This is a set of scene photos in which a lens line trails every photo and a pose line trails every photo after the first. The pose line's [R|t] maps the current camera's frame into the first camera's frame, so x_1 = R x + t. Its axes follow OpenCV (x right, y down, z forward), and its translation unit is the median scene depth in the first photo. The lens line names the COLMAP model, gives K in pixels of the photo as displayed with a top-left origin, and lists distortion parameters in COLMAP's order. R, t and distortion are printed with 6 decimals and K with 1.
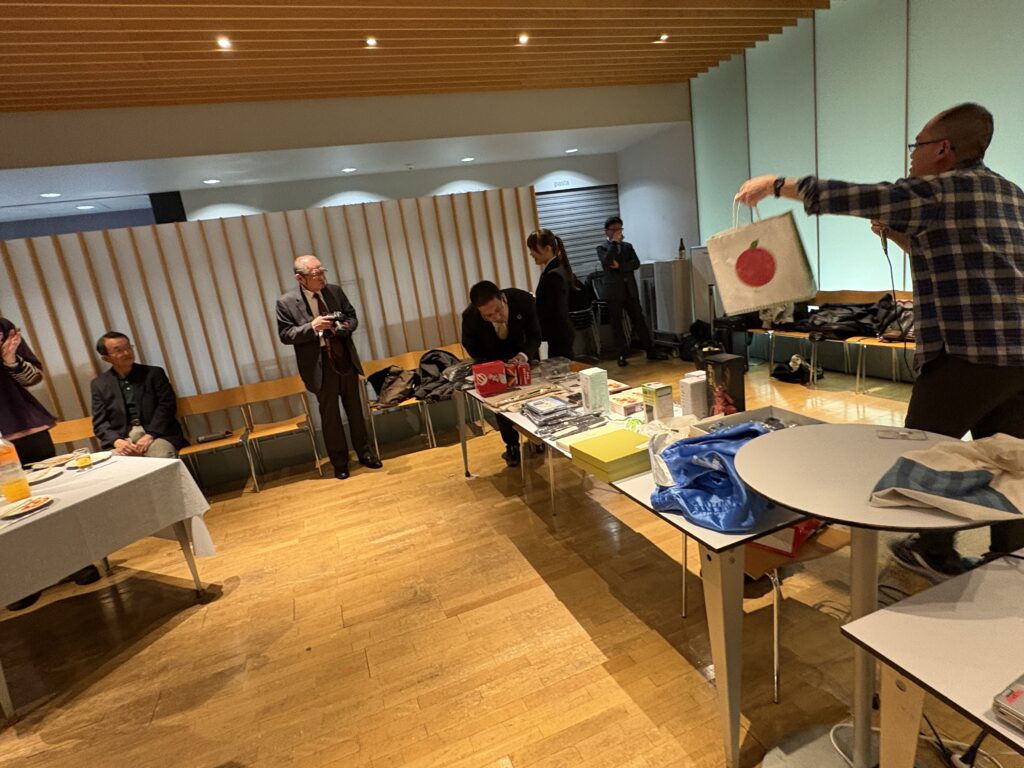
lens RADIAL K [[556.4, 0, 512.0], [0, 556.4, 384.0], [0, 0, 1]] dist [-0.001616, -0.000202]
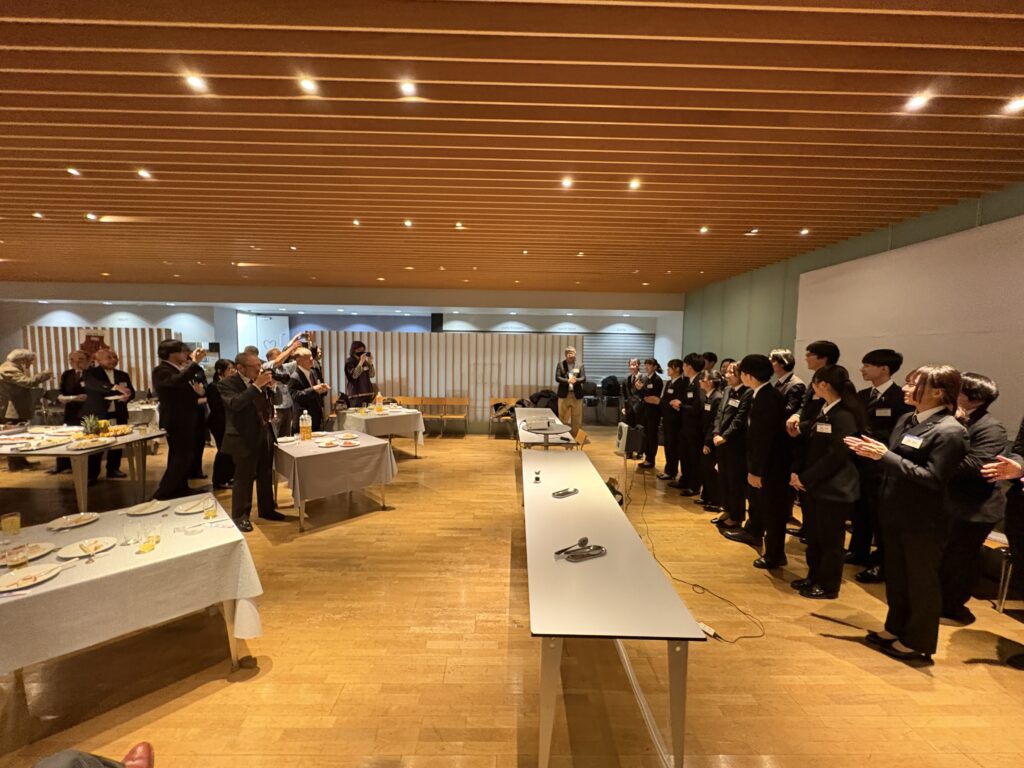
lens RADIAL K [[411.7, 0, 512.0], [0, 411.7, 384.0], [0, 0, 1]] dist [-0.001208, -0.000329]
pose [[0.928683, 0.179652, -0.324459, 0.360967], [-0.219340, 0.971498, -0.089891, 0.041352], [0.299063, 0.154648, 0.941619, -0.629871]]
